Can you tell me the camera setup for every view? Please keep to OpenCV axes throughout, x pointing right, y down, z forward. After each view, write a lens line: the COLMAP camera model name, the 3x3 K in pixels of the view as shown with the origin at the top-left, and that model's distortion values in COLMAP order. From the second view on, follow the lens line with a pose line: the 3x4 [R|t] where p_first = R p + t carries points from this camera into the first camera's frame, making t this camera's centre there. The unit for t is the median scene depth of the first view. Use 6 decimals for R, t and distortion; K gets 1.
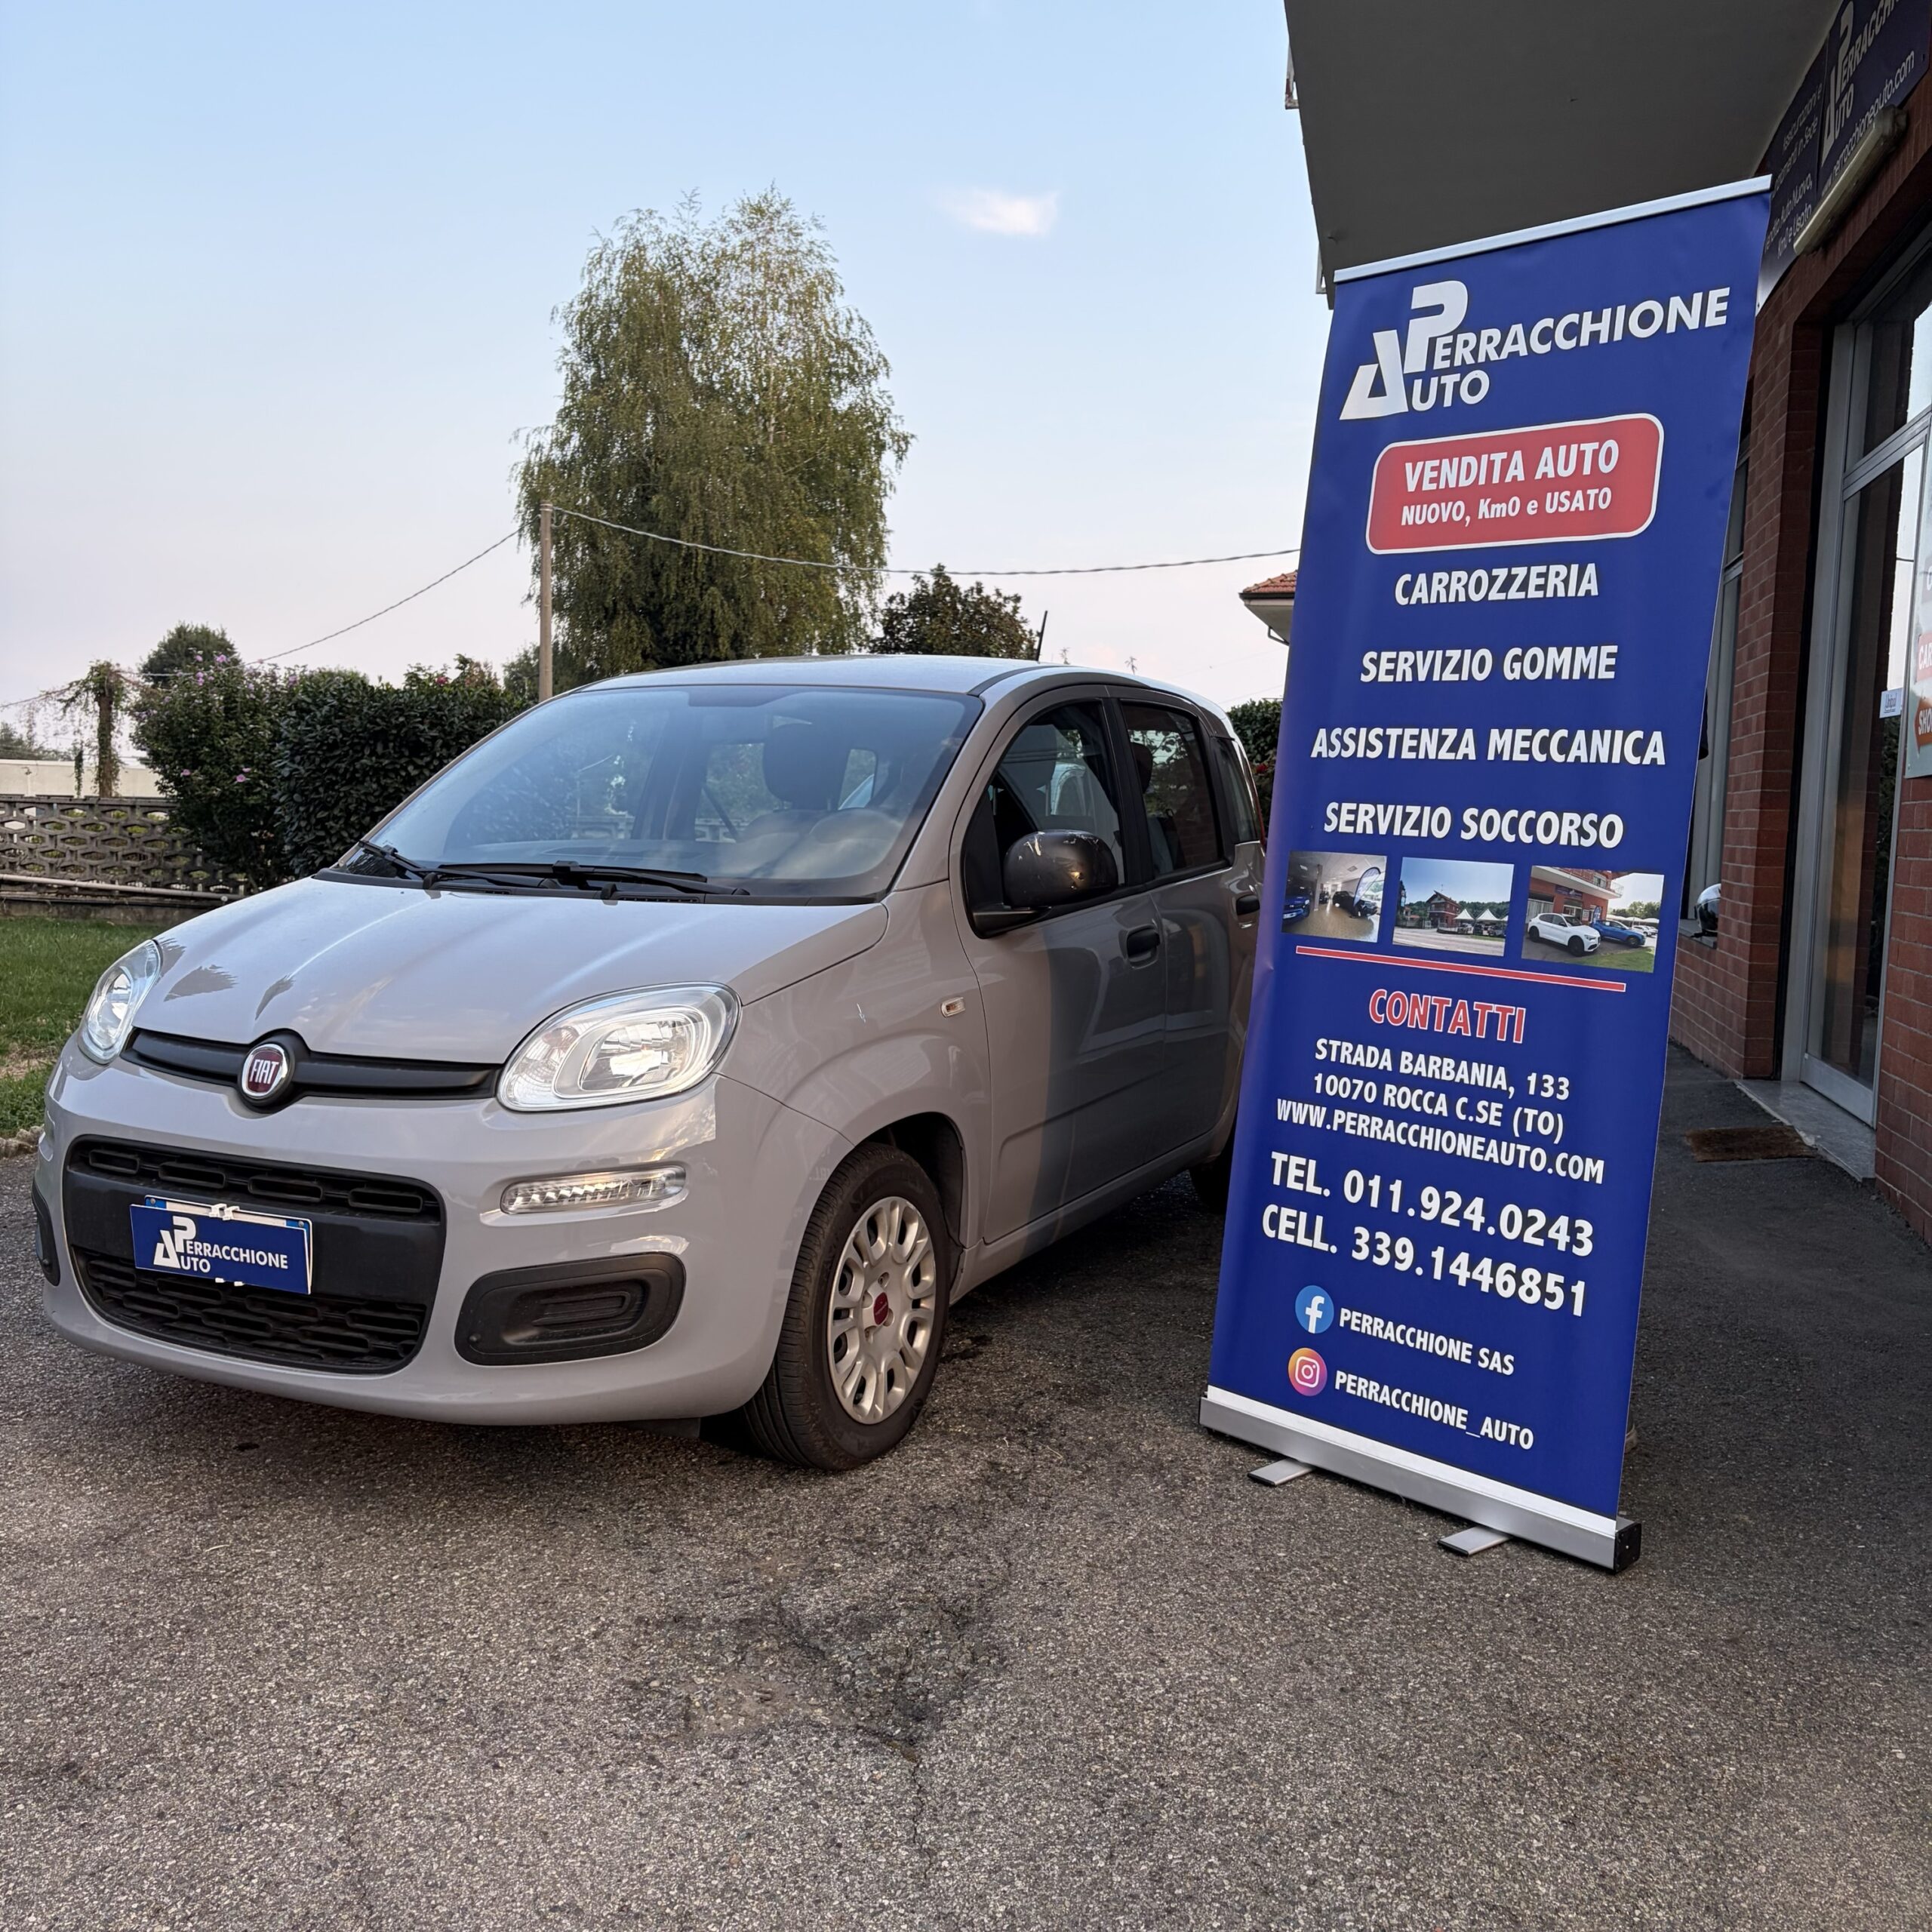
lens RADIAL K [[1899.0, 0, 924.2], [0, 1899.0, 965.1], [0, 0, 1]] dist [0.114056, -0.129628]
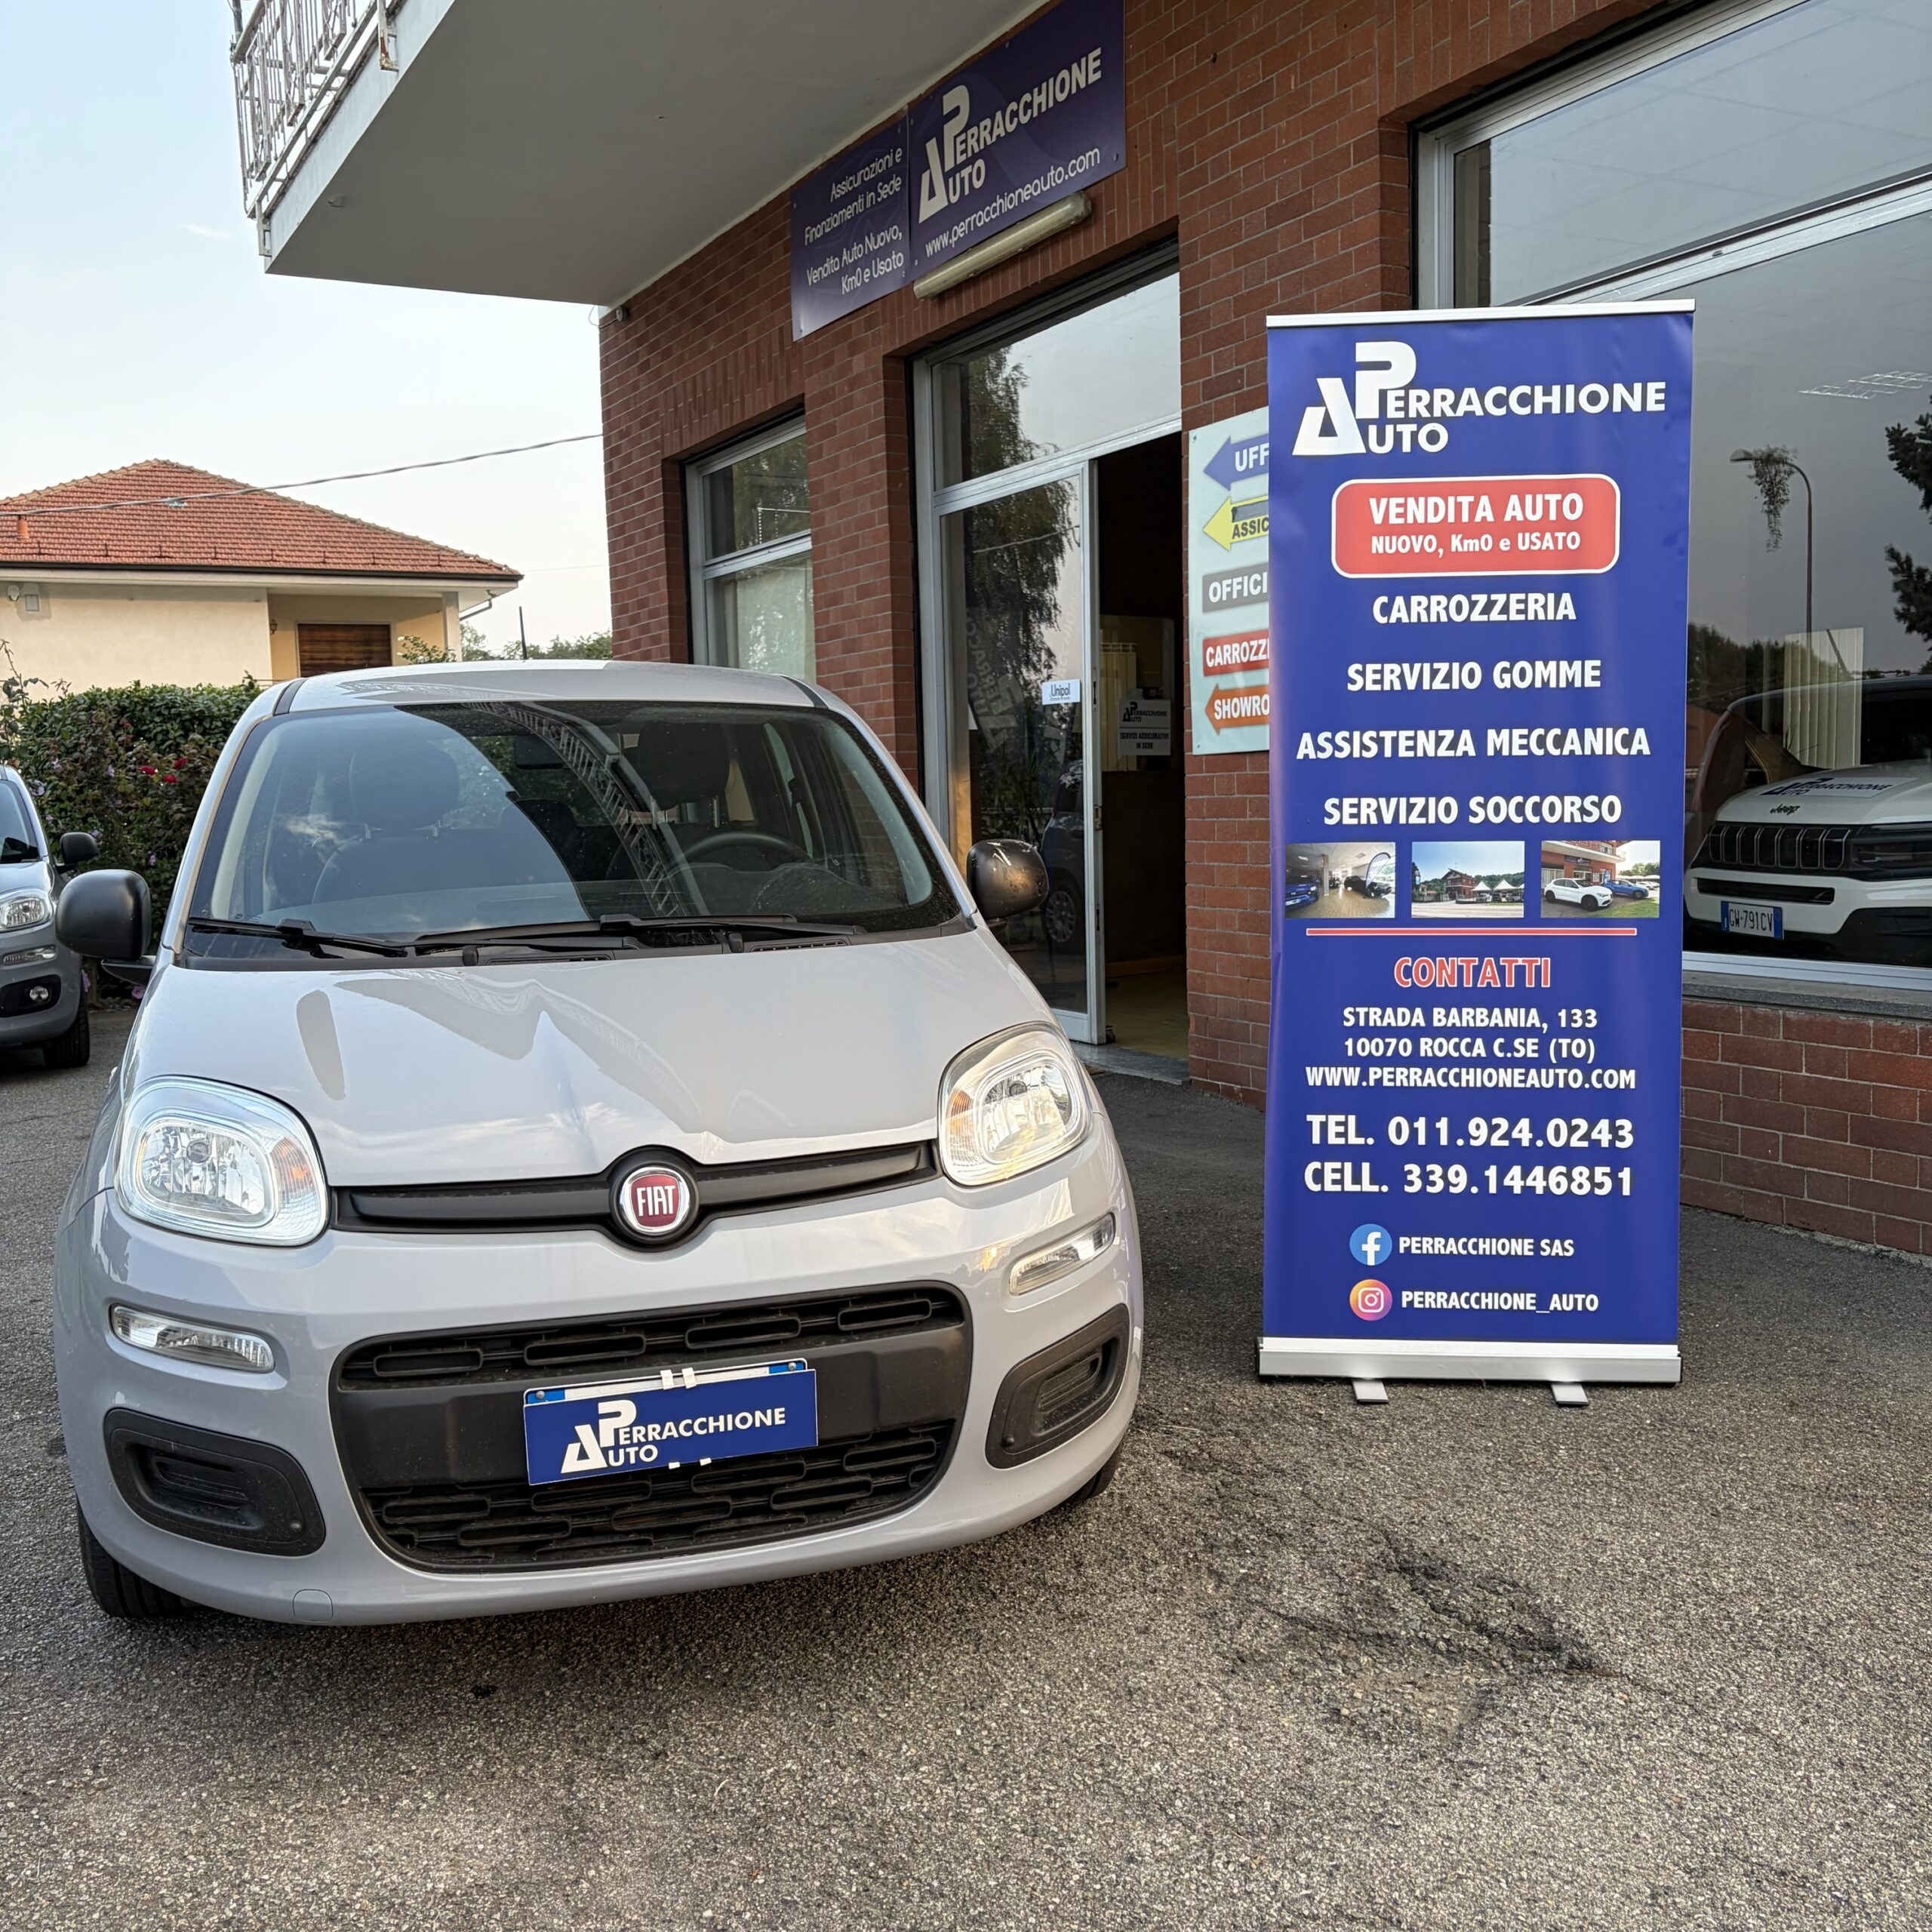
lens RADIAL K [[1988.2, 0, 965.1], [0, 1988.2, 1003.1], [0, 0, 1]] dist [0.163817, -0.289812]
pose [[0.737265, -0.118767, 0.665083, -0.789362], [0.103070, 0.992676, 0.063011, -0.065710], [-0.667695, 0.022095, 0.744107, 0.285905]]
